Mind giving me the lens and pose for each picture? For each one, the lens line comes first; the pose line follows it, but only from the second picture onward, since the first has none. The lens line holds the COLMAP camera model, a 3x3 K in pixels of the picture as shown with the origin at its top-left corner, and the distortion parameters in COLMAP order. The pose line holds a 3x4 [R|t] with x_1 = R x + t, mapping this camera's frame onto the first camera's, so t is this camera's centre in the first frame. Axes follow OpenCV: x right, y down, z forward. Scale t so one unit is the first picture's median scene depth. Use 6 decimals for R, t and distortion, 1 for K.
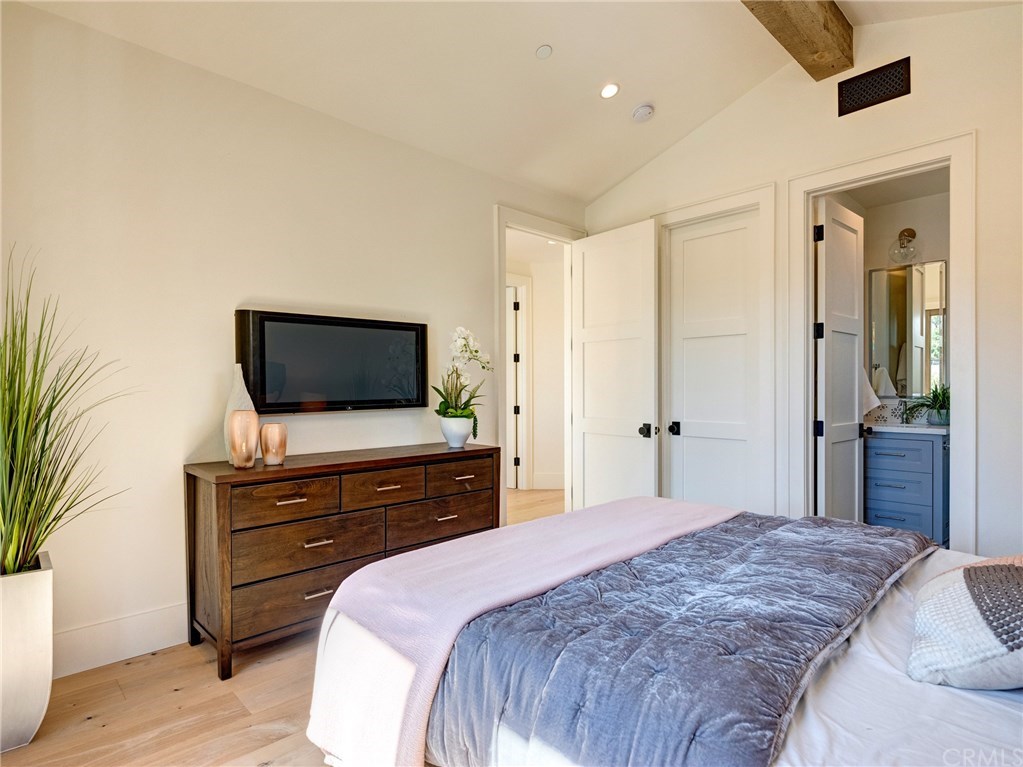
lens RADIAL K [[552.9, 0, 514.8], [0, 552.9, 384.0], [0, 0, 1]] dist [-0.002490, -0.002622]
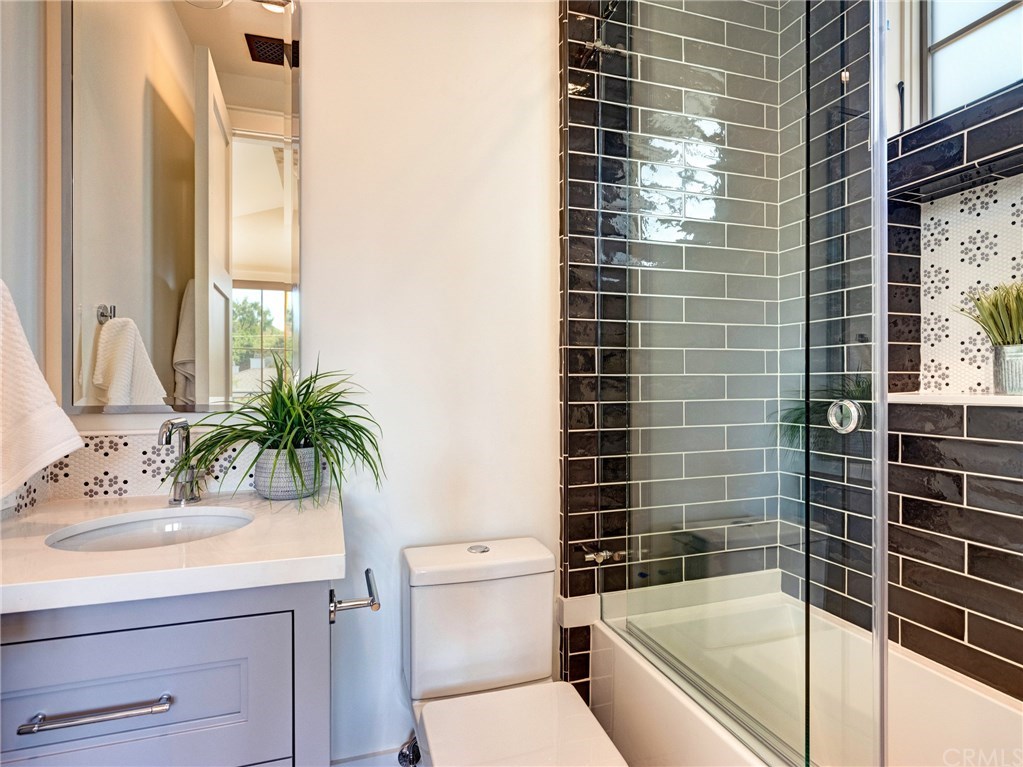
lens RADIAL K [[552.9, 0, 514.1], [0, 552.9, 388.1], [0, 0, 1]] dist [-0.002490, -0.002622]
pose [[0.426803, 0.008704, 0.904303, 0.514684], [-0.001271, 0.999958, -0.009025, 0.015144], [-0.904344, 0.002703, 0.426797, 0.715256]]
